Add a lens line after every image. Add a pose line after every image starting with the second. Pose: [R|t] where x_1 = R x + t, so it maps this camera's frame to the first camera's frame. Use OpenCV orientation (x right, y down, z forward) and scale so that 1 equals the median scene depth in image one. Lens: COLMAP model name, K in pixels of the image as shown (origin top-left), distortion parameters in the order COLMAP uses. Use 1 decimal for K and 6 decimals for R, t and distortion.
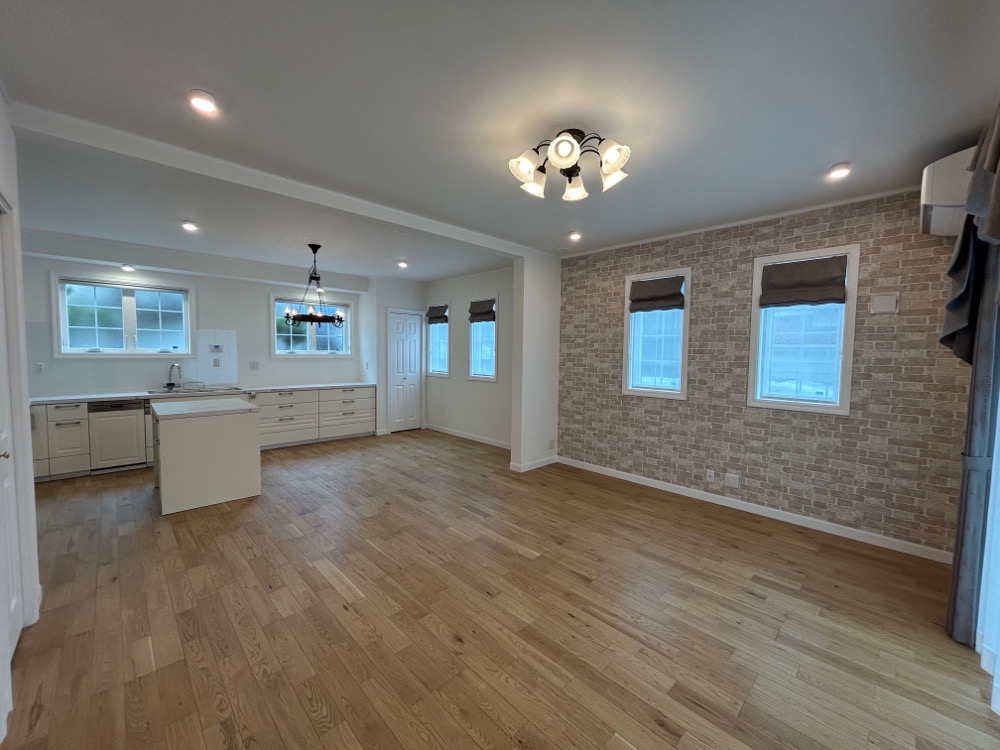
lens RADIAL K [[400.0, 0, 498.5], [0, 400.0, 374.3], [0, 0, 1]] dist [-0.001527, -0.000031]
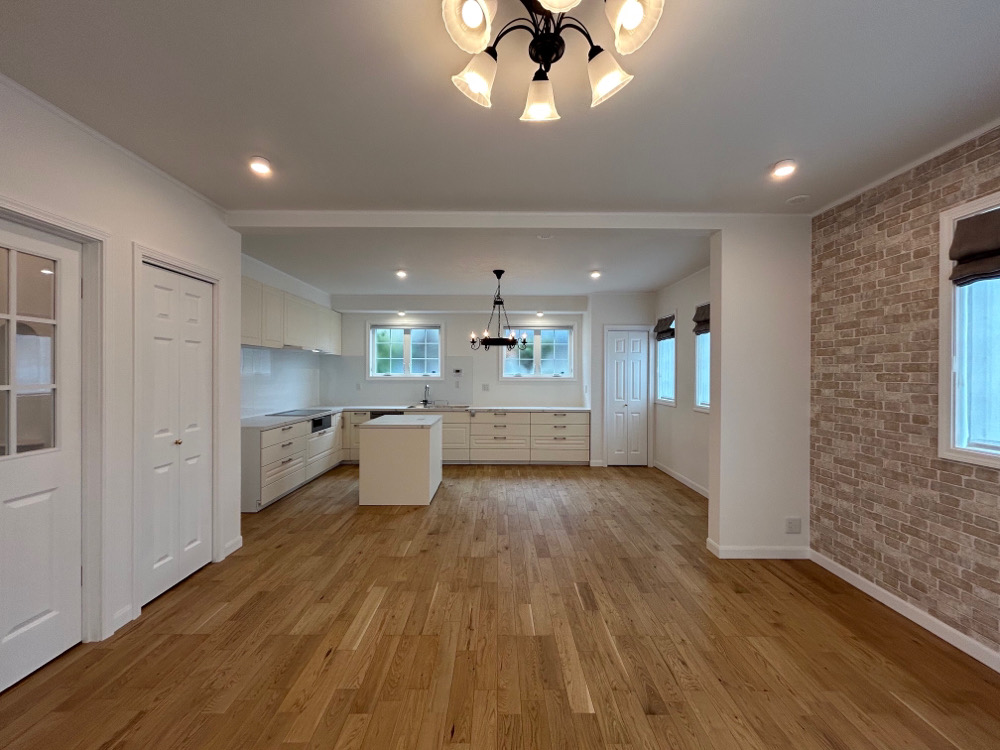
lens RADIAL K [[400.0, 0, 498.5], [0, 400.0, 374.3], [0, 0, 1]] dist [-0.001527, -0.000031]
pose [[0.720992, -0.008050, -0.692897, 0.249391], [-0.034378, 0.998286, -0.047370, -0.008300], [0.692091, 0.057973, 0.719479, 0.272002]]
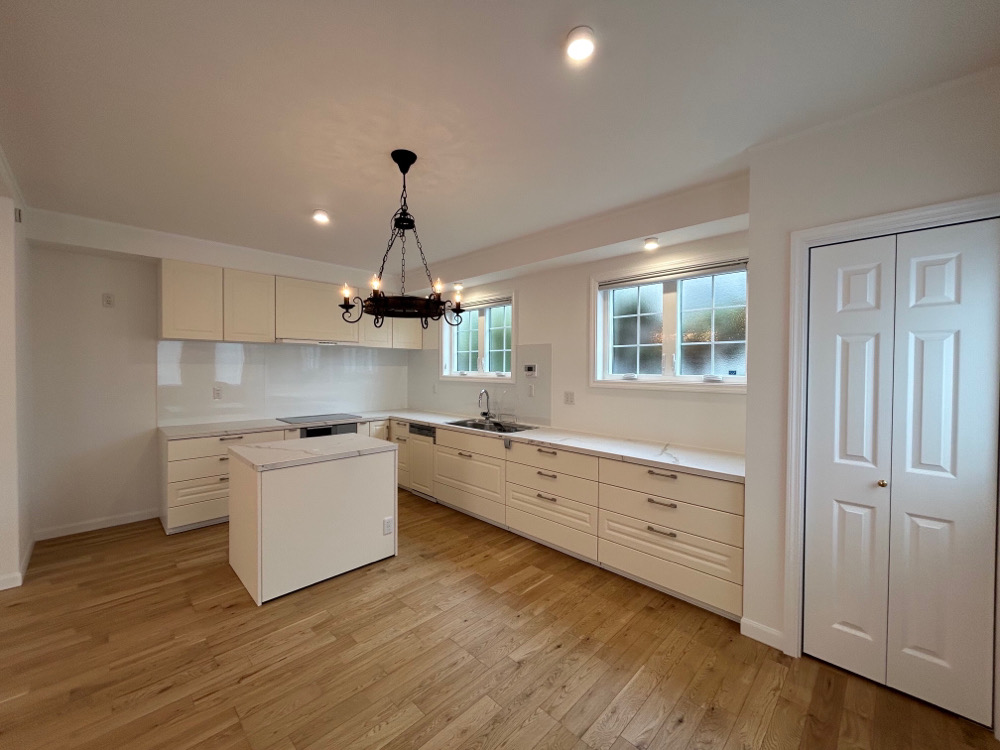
lens RADIAL K [[400.0, 0, 498.5], [0, 400.0, 374.3], [0, 0, 1]] dist [-0.001527, -0.000031]
pose [[0.024949, 0.002597, -0.999685, 0.025106], [-0.063499, 0.997981, 0.001008, -0.067112], [0.997670, 0.063454, 0.025063, 1.110120]]
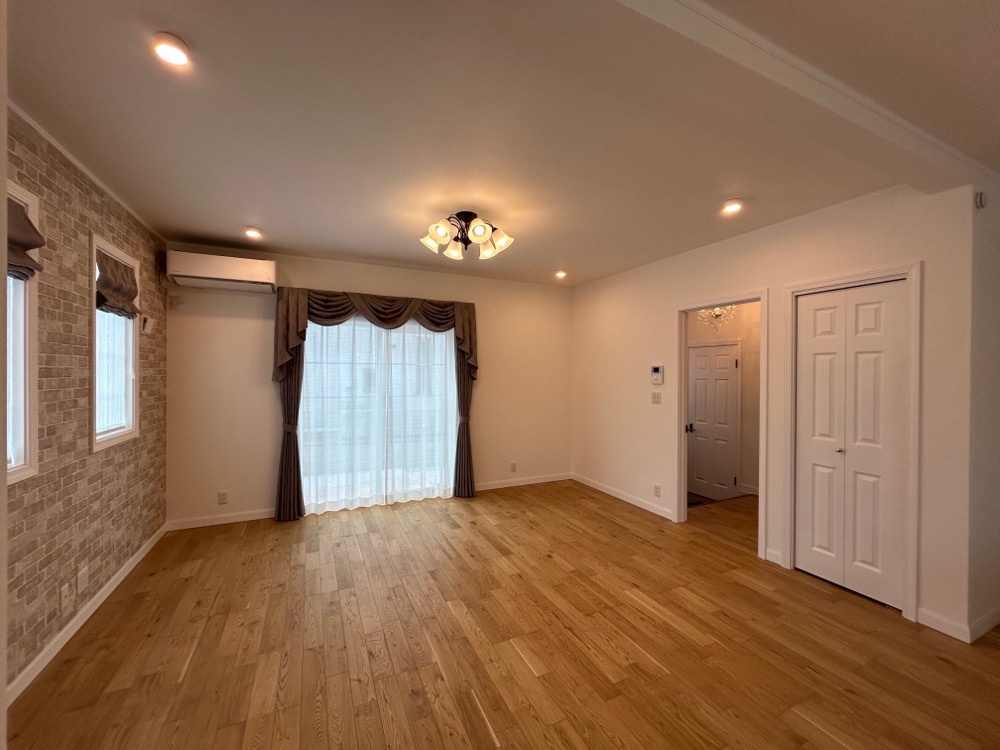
lens RADIAL K [[400.0, 0, 498.5], [0, 400.0, 374.3], [0, 0, 1]] dist [-0.001527, -0.000031]
pose [[-0.946274, -0.020894, 0.322689, -0.172304], [-0.000689, 0.998038, 0.062601, -0.071842], [-0.323364, 0.059015, -0.944433, 1.074538]]
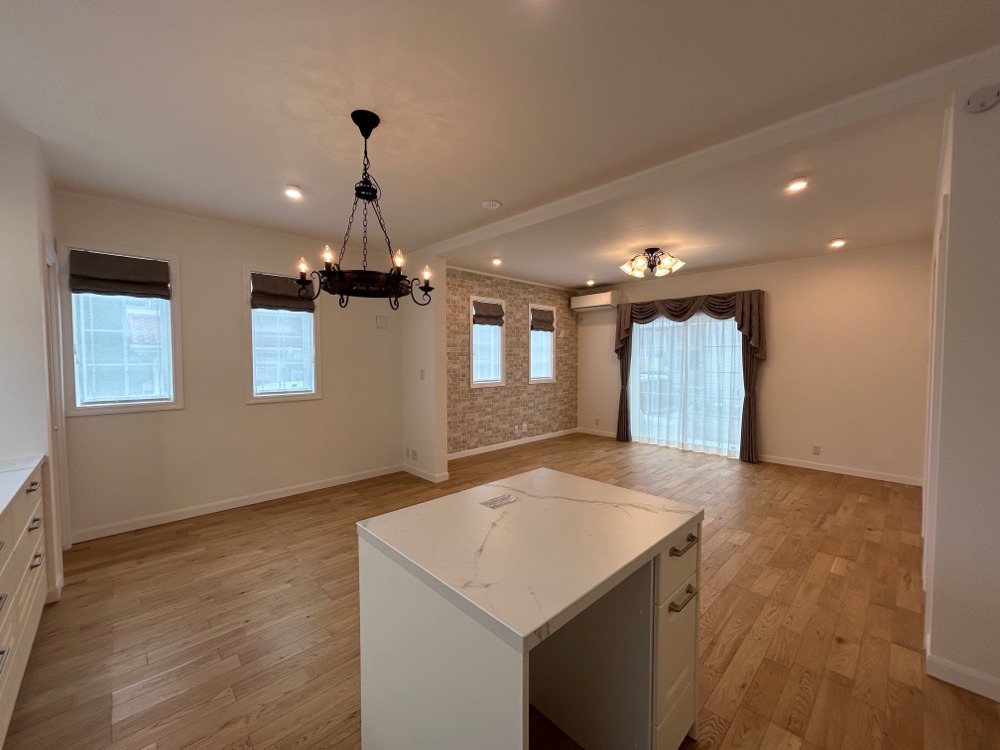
lens RADIAL K [[400.0, 0, 498.5], [0, 400.0, 374.3], [0, 0, 1]] dist [-0.001527, -0.000031]
pose [[0.003154, -0.055620, 0.998447, -0.907288], [0.058701, 0.996741, 0.055339, -0.056477], [-0.998271, 0.058435, 0.006409, 0.861838]]
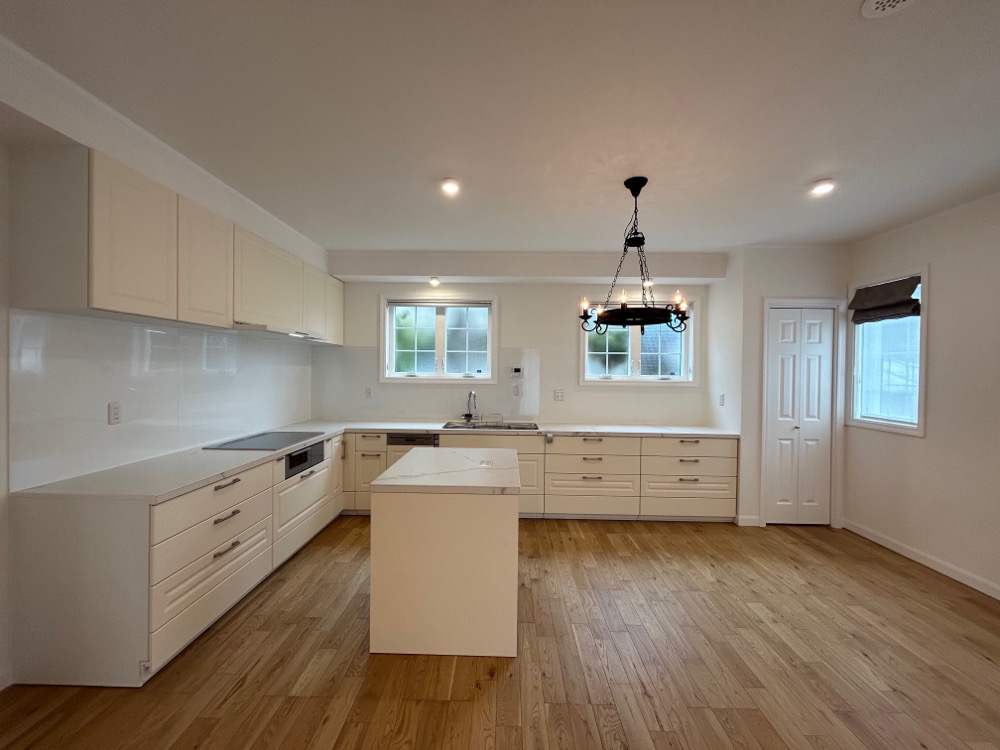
lens RADIAL K [[400.0, 0, 498.5], [0, 400.0, 374.3], [0, 0, 1]] dist [-0.001527, -0.000031]
pose [[0.705635, 0.002413, -0.708571, -0.206056], [-0.042889, 0.998306, -0.039312, -0.033691], [0.707276, 0.058130, 0.704543, 0.500327]]
